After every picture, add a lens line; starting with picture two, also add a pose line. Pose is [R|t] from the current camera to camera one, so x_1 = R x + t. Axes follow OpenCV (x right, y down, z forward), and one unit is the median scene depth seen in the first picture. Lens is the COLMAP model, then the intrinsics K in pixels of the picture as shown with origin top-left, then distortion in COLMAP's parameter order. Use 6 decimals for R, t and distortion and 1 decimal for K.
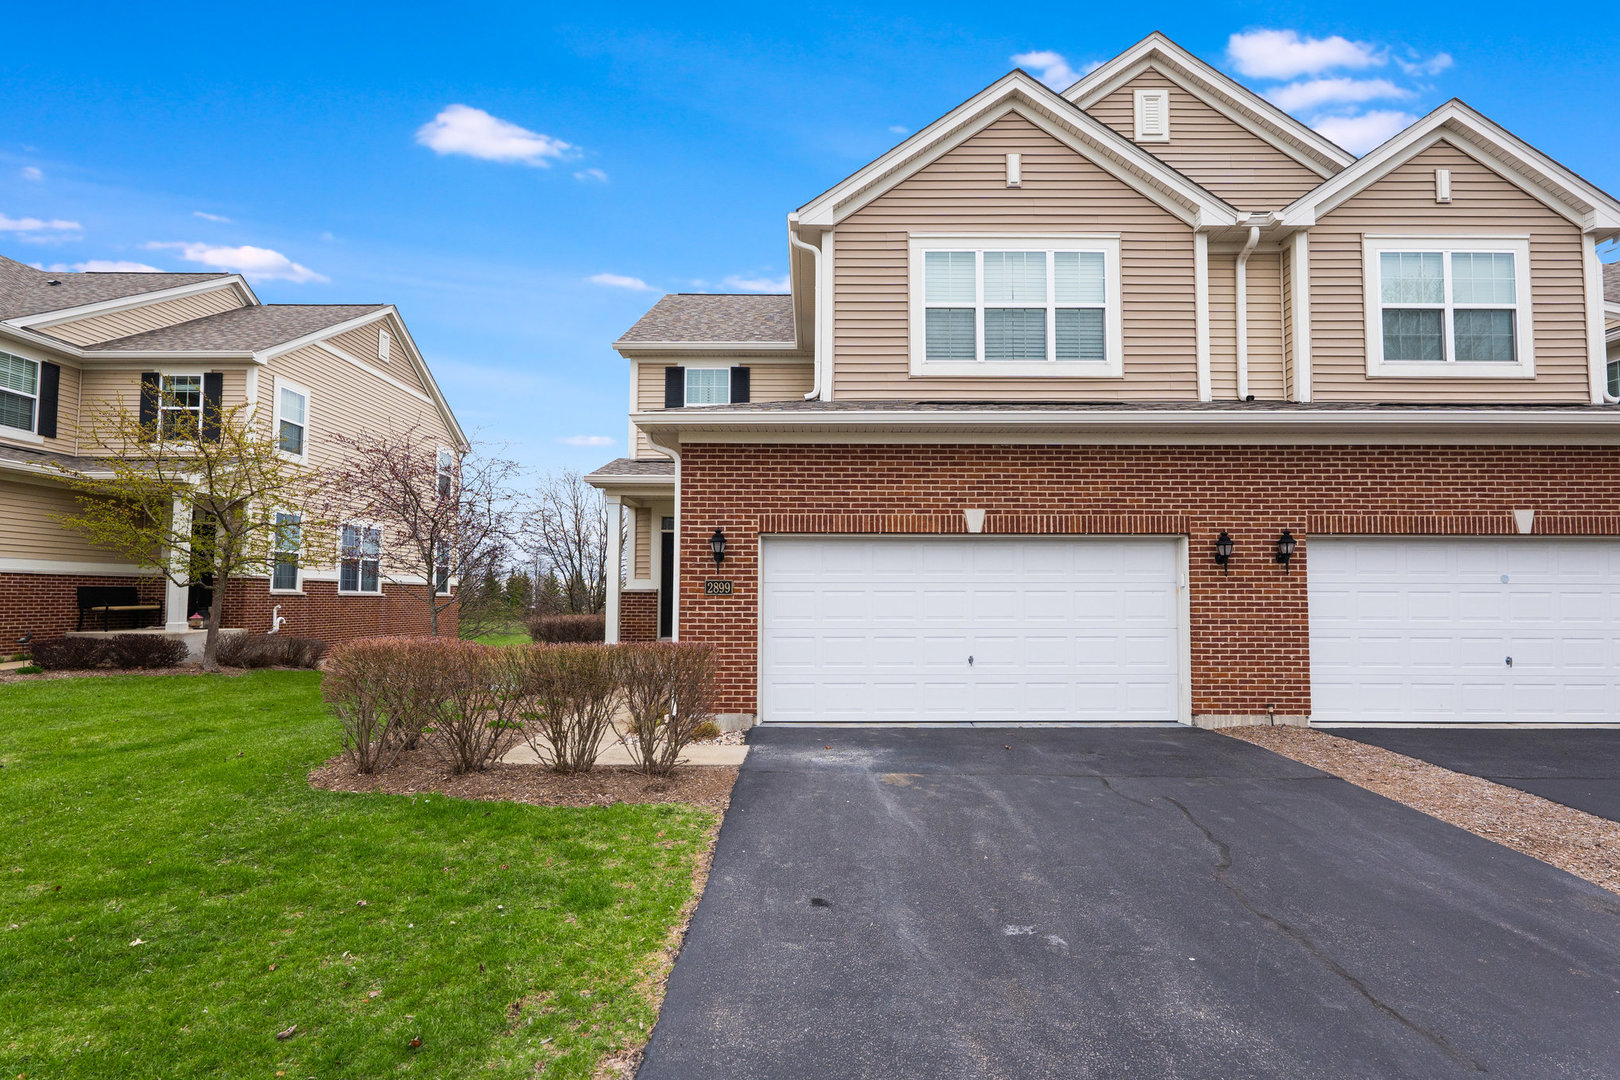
lens RADIAL K [[757.8, 0, 777.3], [0, 757.8, 540.5], [0, 0, 1]] dist [0.006019, 0.000484]
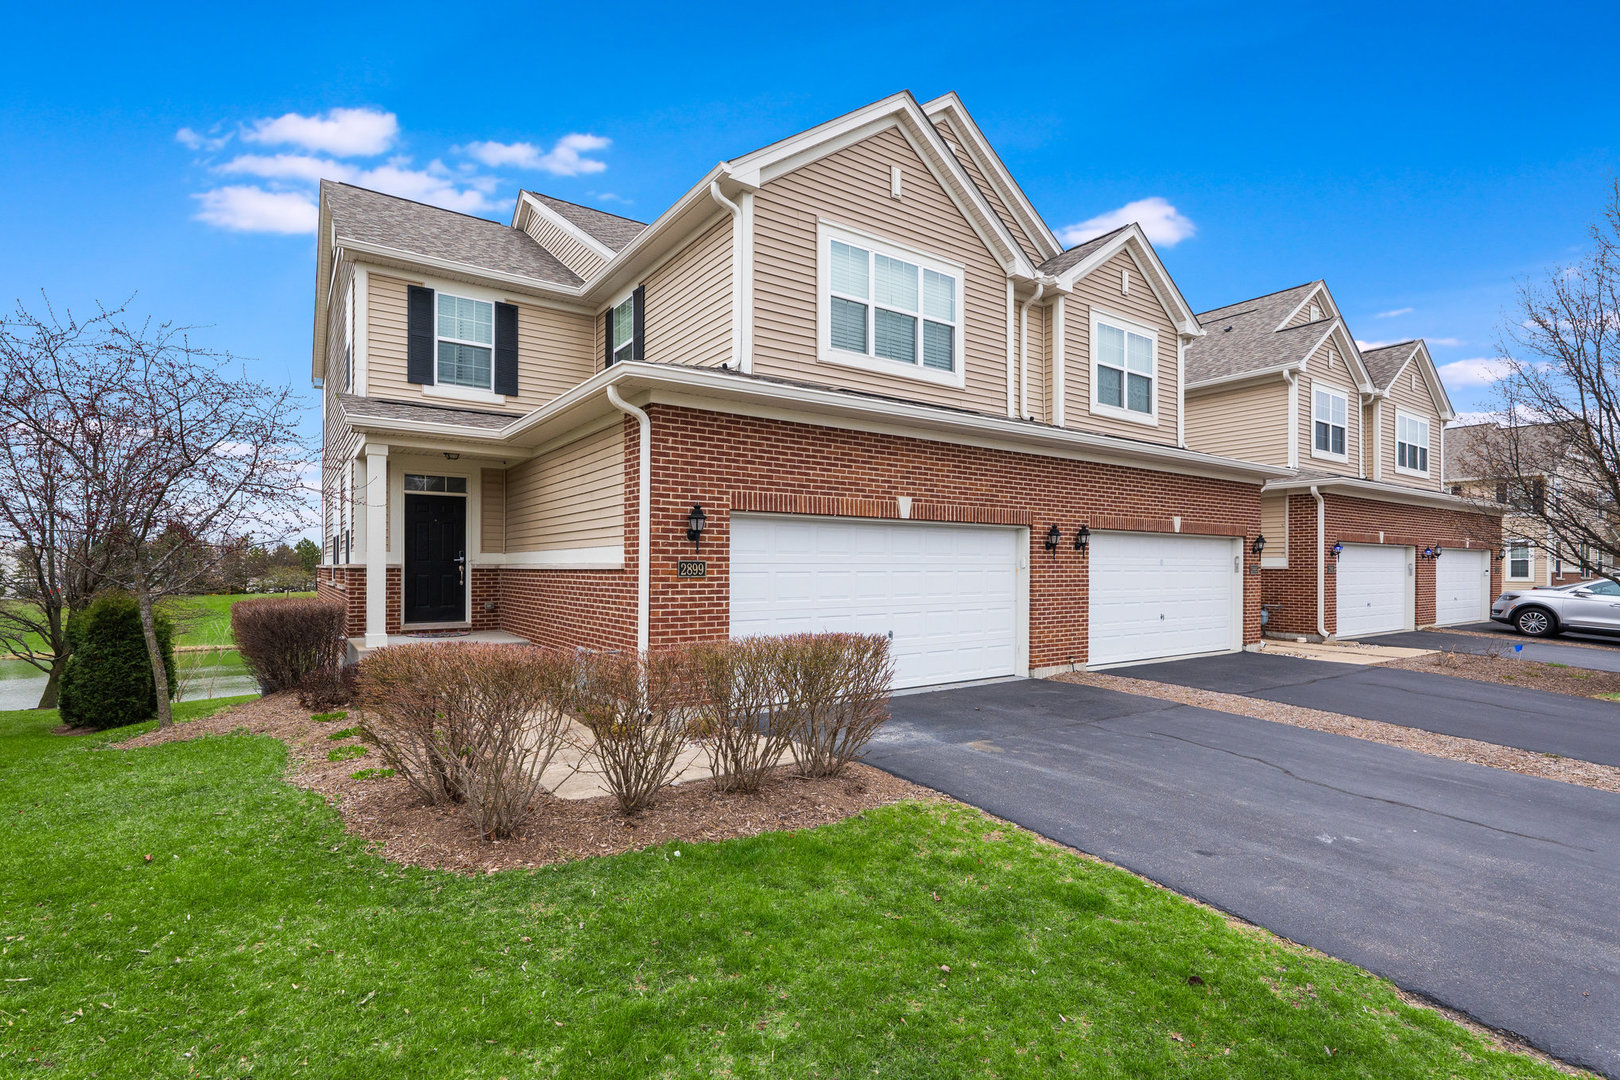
lens RADIAL K [[757.8, 0, 813.8], [0, 757.8, 548.5], [0, 0, 1]] dist [0.006019, 0.000484]
pose [[0.821164, 0.014079, 0.570518, -0.466947], [-0.042678, 0.998411, 0.036788, -0.001687], [-0.569094, -0.054558, 0.820460, 0.175421]]
